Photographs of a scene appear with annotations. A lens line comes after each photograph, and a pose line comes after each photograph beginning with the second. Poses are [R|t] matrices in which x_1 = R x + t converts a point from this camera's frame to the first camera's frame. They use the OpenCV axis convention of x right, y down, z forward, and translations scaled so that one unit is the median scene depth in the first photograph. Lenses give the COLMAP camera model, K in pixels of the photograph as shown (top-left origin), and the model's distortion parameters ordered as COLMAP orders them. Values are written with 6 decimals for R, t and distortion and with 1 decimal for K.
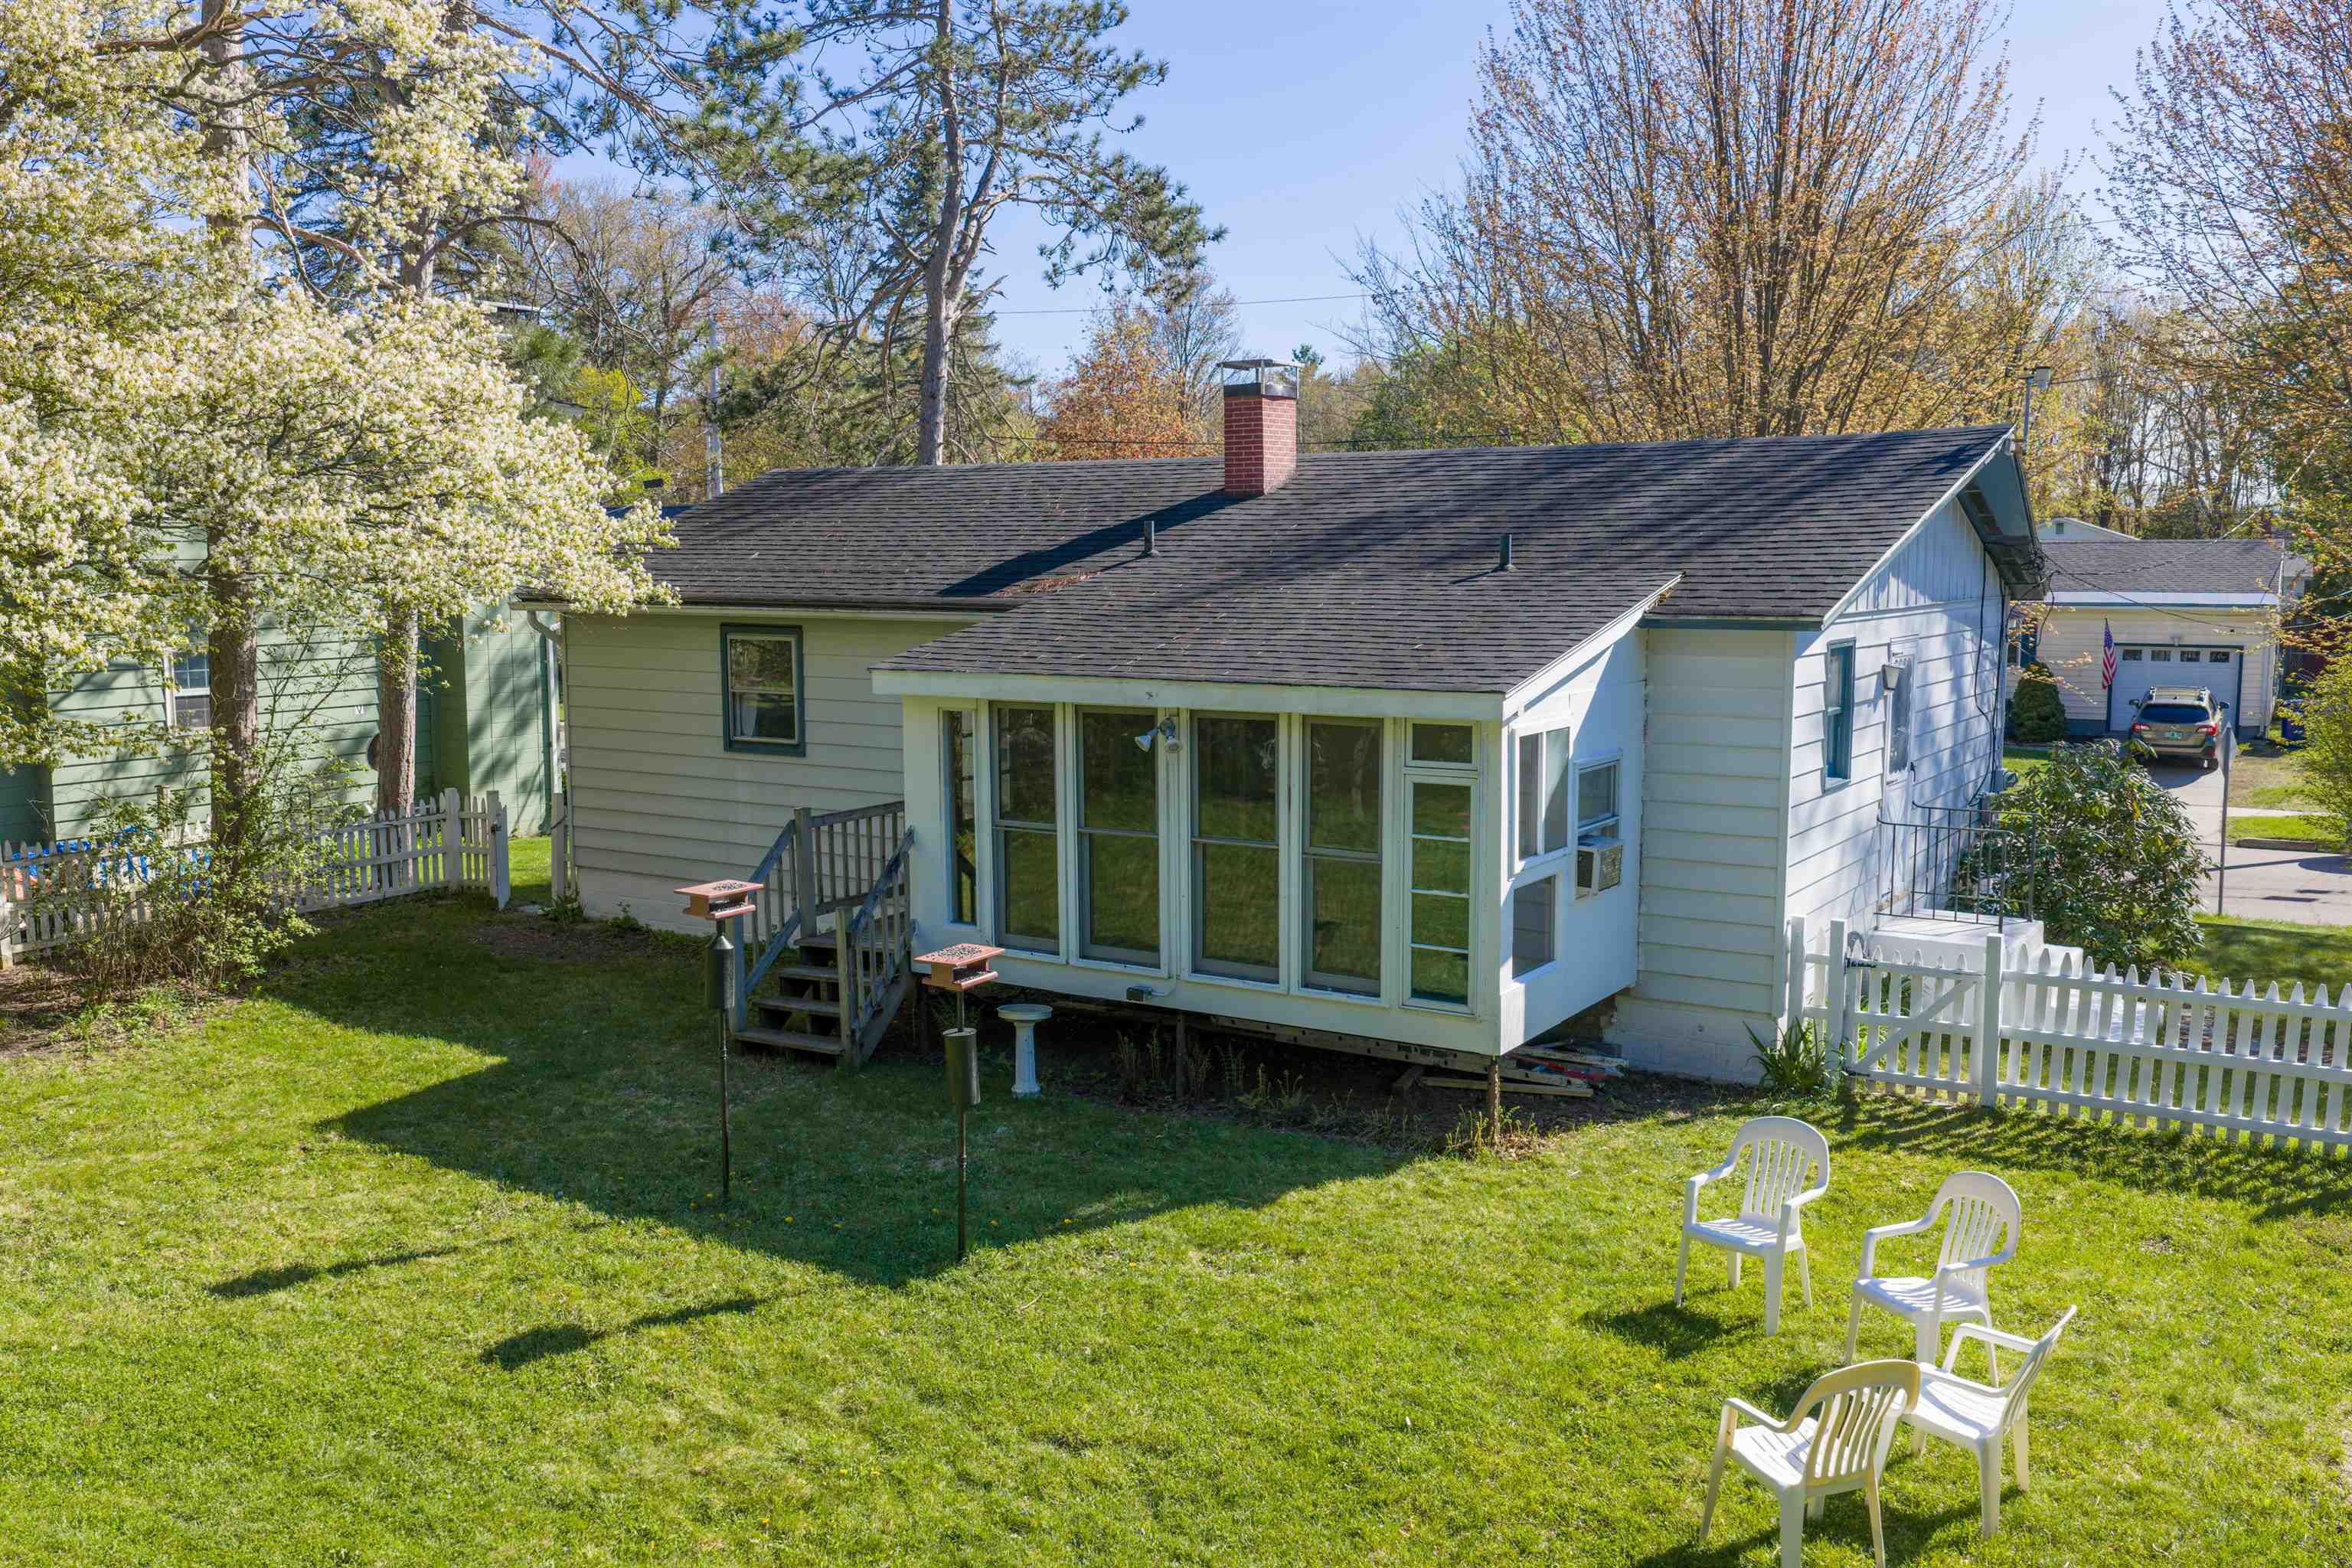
lens RADIAL K [[1942.2, 0, 1176.0], [0, 1942.2, 784.0], [0, 0, 1]] dist [0.011407, -0.017335]
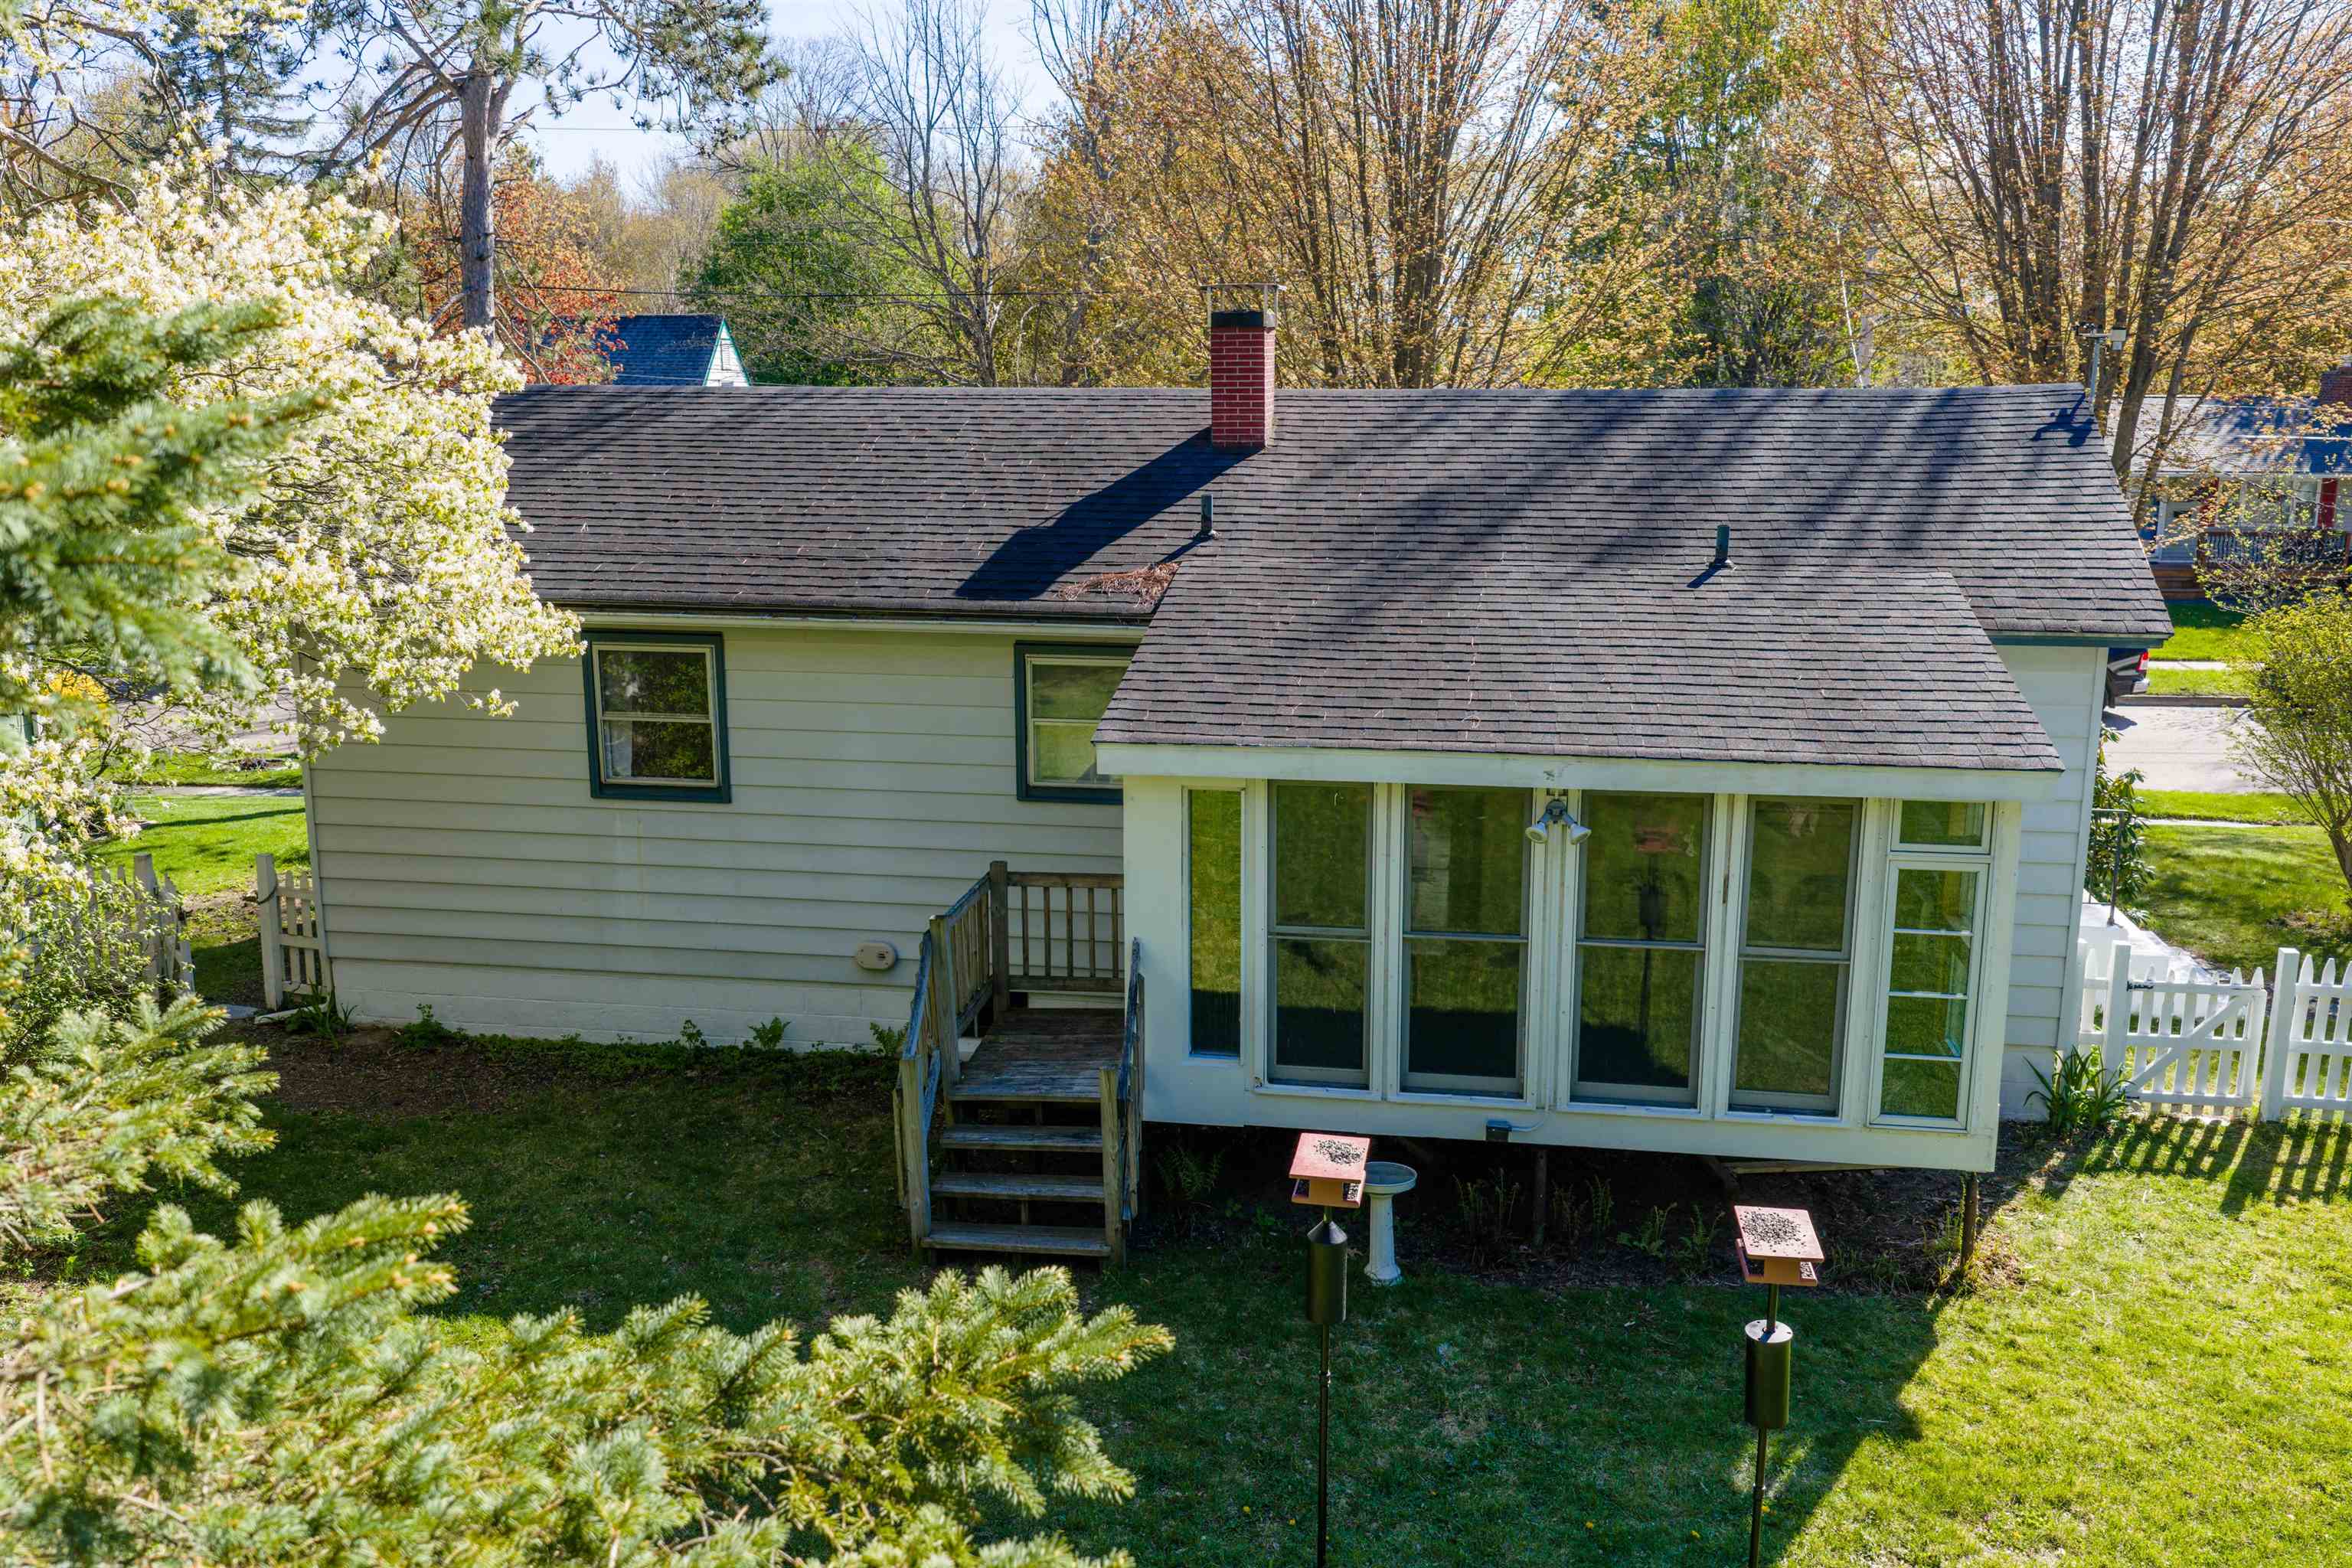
lens RADIAL K [[1942.2, 0, 1176.0], [0, 1942.2, 784.0], [0, 0, 1]] dist [0.011407, -0.017335]
pose [[0.918420, -0.080408, 0.387349, -0.447560], [0.044347, 0.993881, 0.101168, -0.124869], [-0.393113, -0.075737, 0.916366, 0.319386]]
